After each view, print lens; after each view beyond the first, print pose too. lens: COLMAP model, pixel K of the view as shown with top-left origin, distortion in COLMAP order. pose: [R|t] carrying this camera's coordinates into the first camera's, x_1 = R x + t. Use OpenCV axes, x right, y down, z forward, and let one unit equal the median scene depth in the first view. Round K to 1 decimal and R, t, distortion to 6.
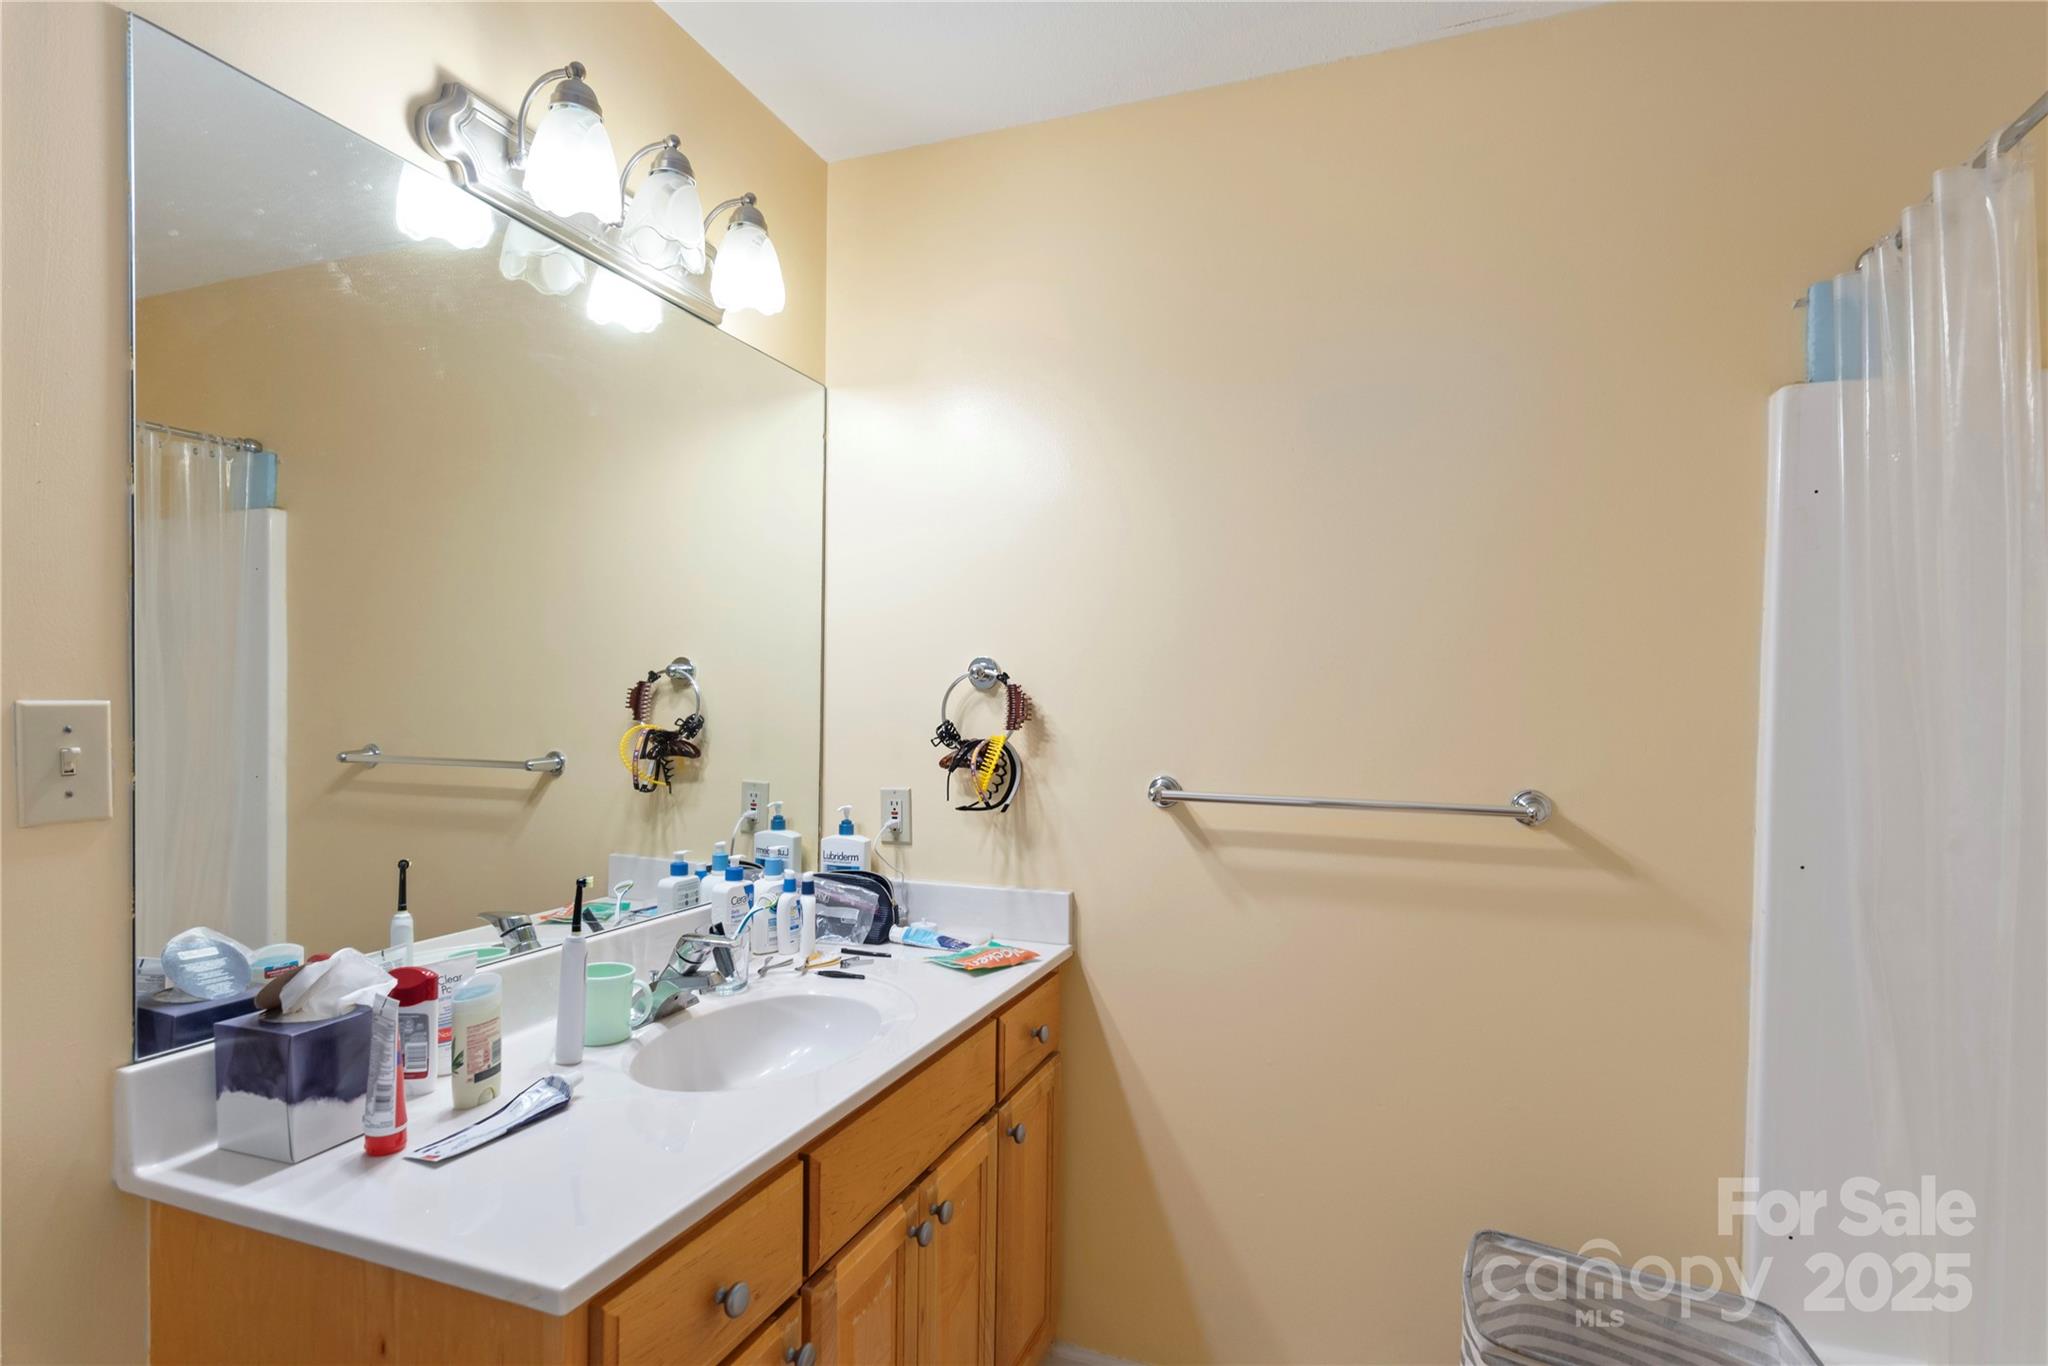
lens RADIAL K [[1041.0, 0, 1024.0], [0, 1041.0, 683.0], [0, 0, 1]] dist [0.004273, -0.000107]
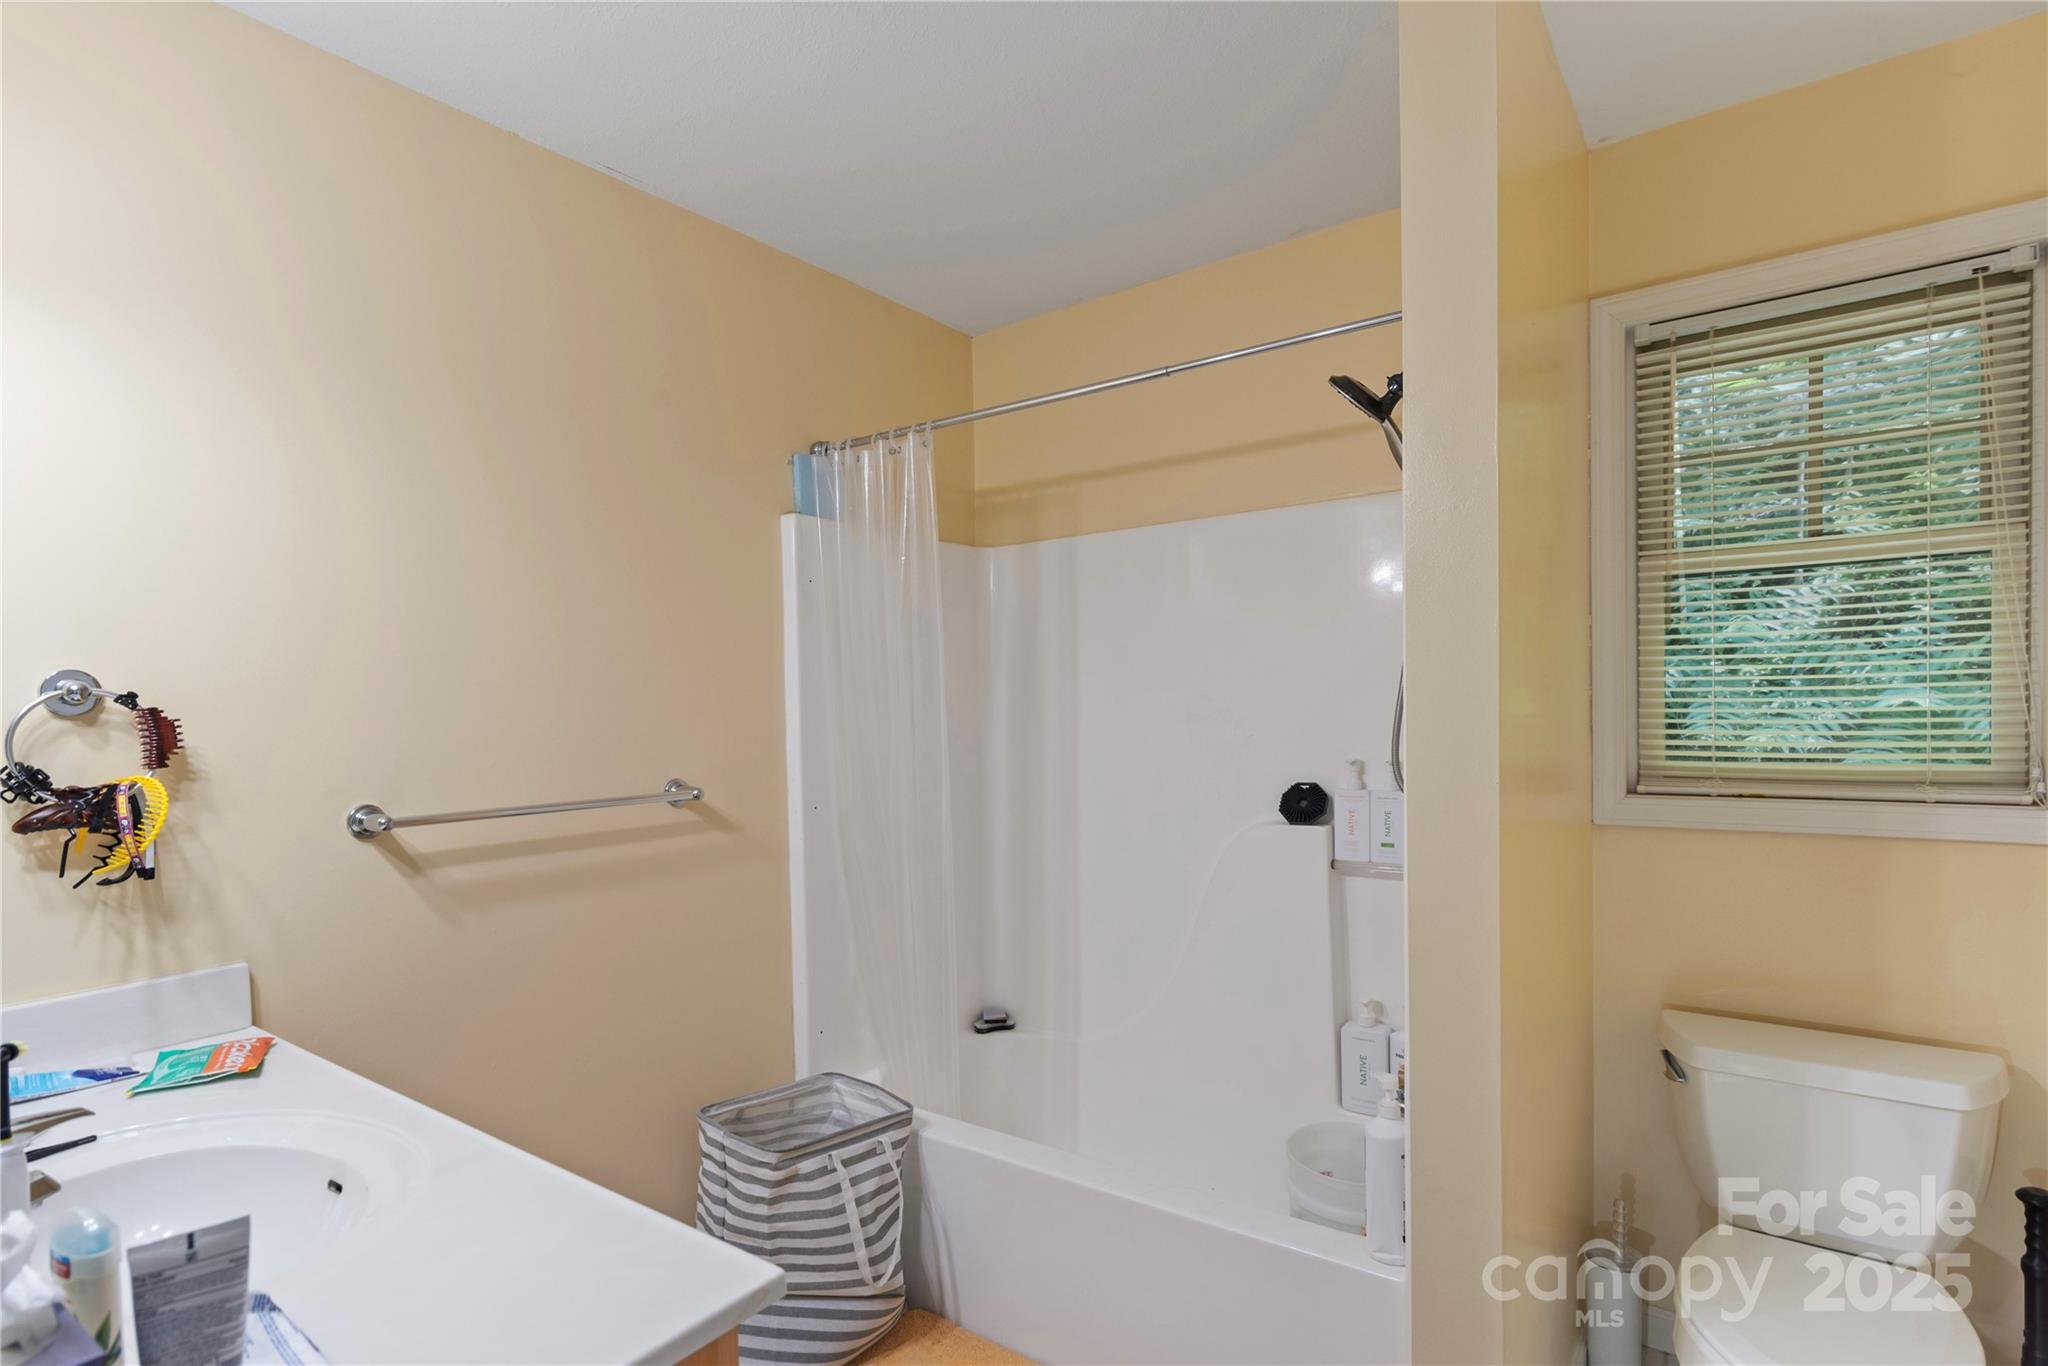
lens RADIAL K [[1008.5, 0, 1024.0], [0, 1008.5, 683.0], [0, 0, 1]] dist [0.010739, -0.001329]
pose [[0.265736, 0.004637, 0.964035, -0.567322], [0.008139, 0.999942, -0.007053, -0.006604], [-0.964012, 0.009721, 0.265682, 0.203661]]
